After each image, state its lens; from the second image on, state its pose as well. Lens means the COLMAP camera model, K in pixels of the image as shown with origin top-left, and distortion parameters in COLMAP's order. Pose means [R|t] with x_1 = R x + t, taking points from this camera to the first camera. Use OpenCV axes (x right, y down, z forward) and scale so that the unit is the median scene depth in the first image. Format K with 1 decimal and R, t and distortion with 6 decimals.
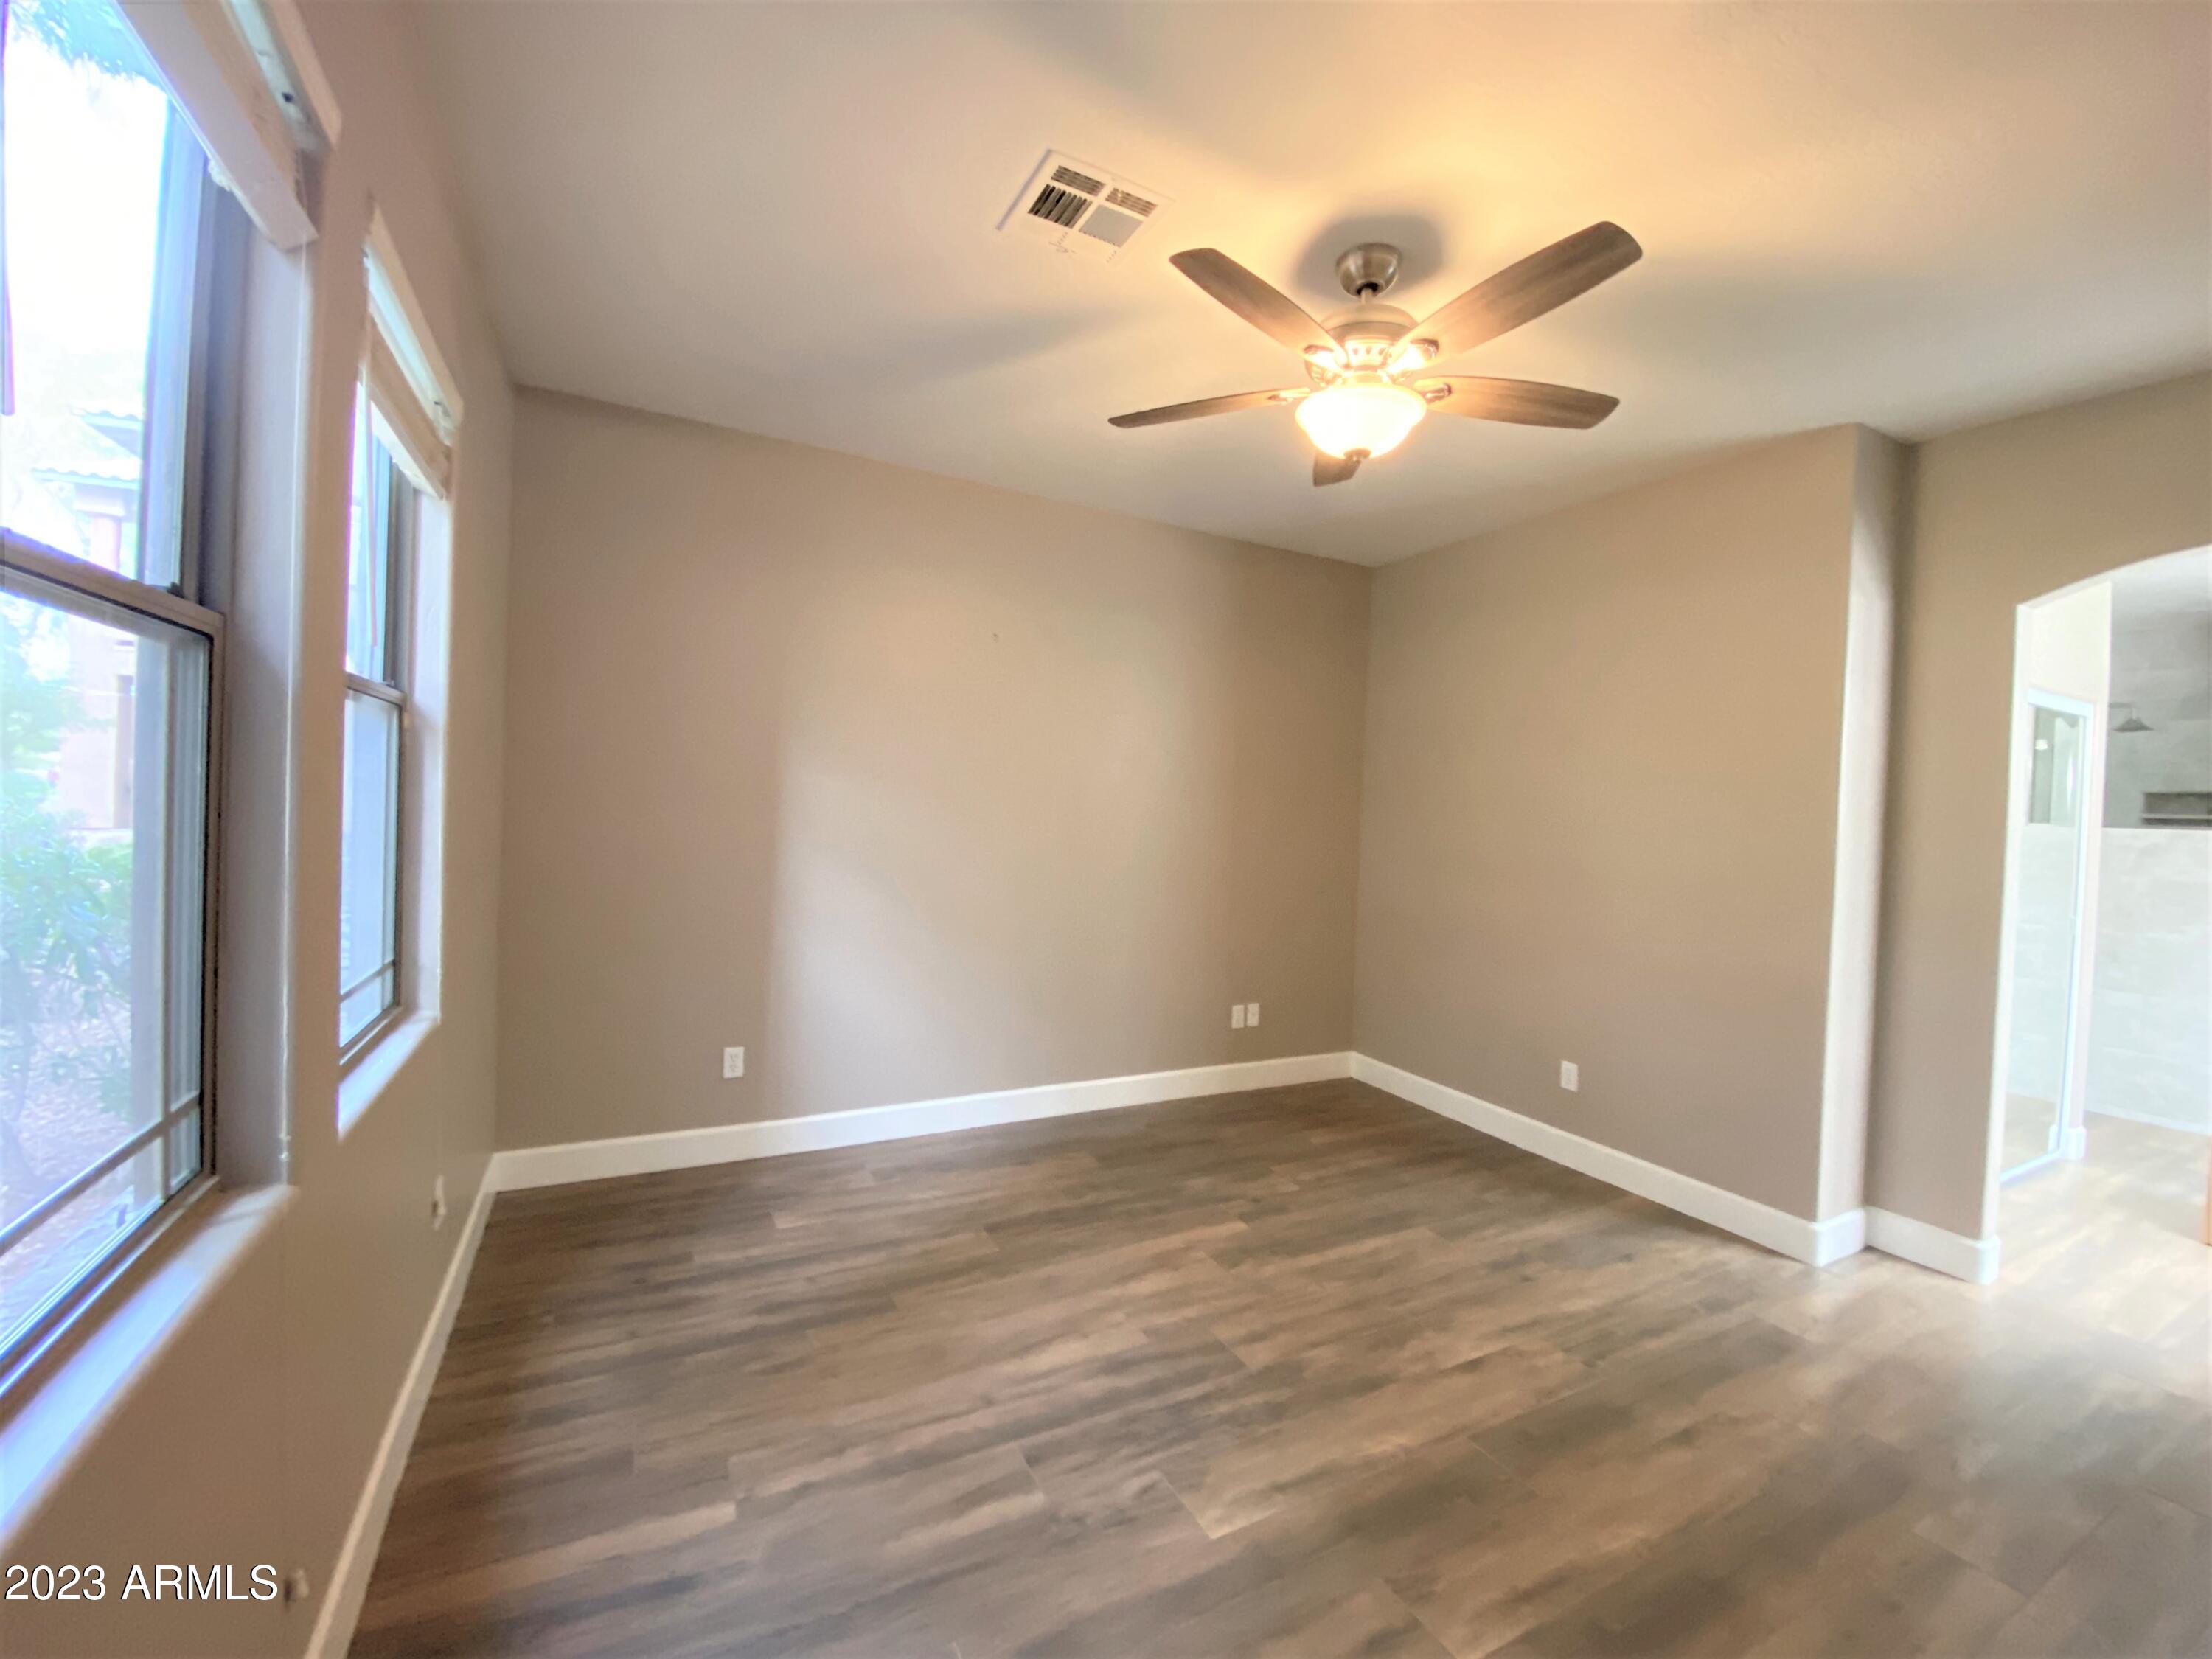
lens RADIAL K [[901.7, 0, 1106.0], [0, 901.7, 829.5], [0, 0, 1]] dist [-0.008769, -0.000143]
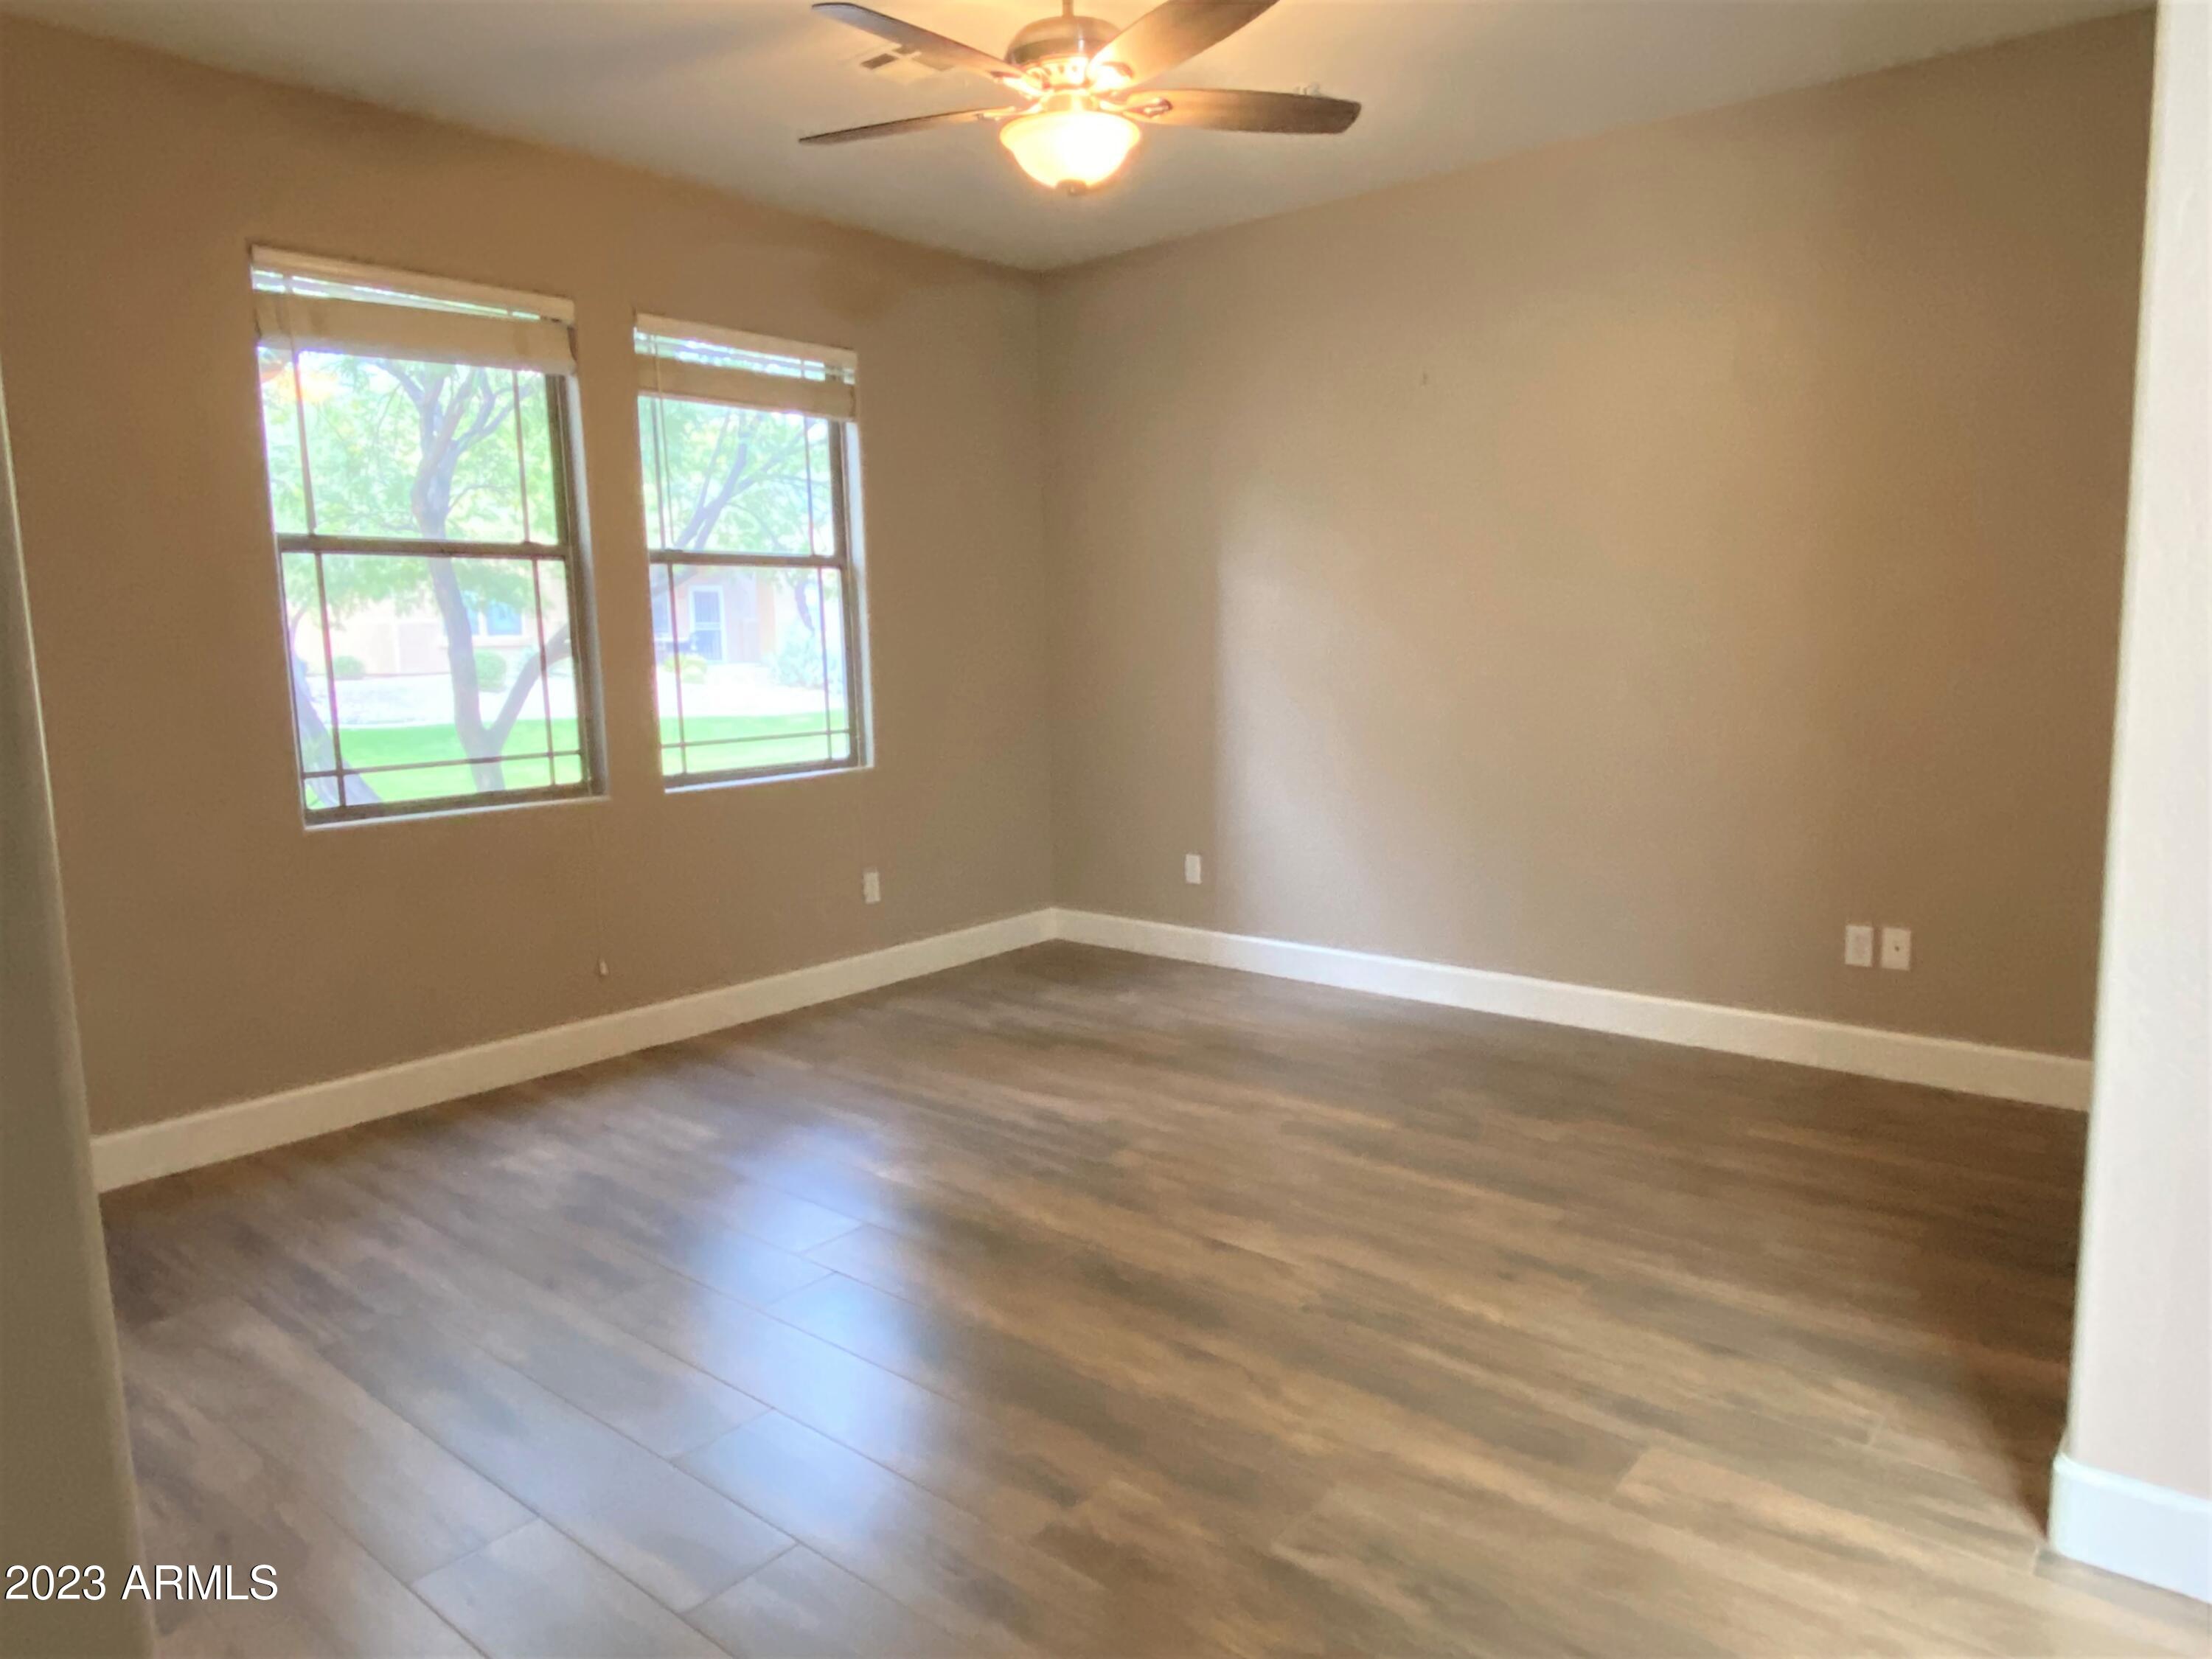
lens RADIAL K [[1408.8, 0, 1106.0], [0, 1408.8, 829.5], [0, 0, 1]] dist [0.000322, 0.000079]
pose [[0.381711, 0.077459, -0.921031, 1.333185], [0.004723, 0.996306, 0.085747, 0.093756], [0.924270, -0.037081, 0.379935, 0.372967]]
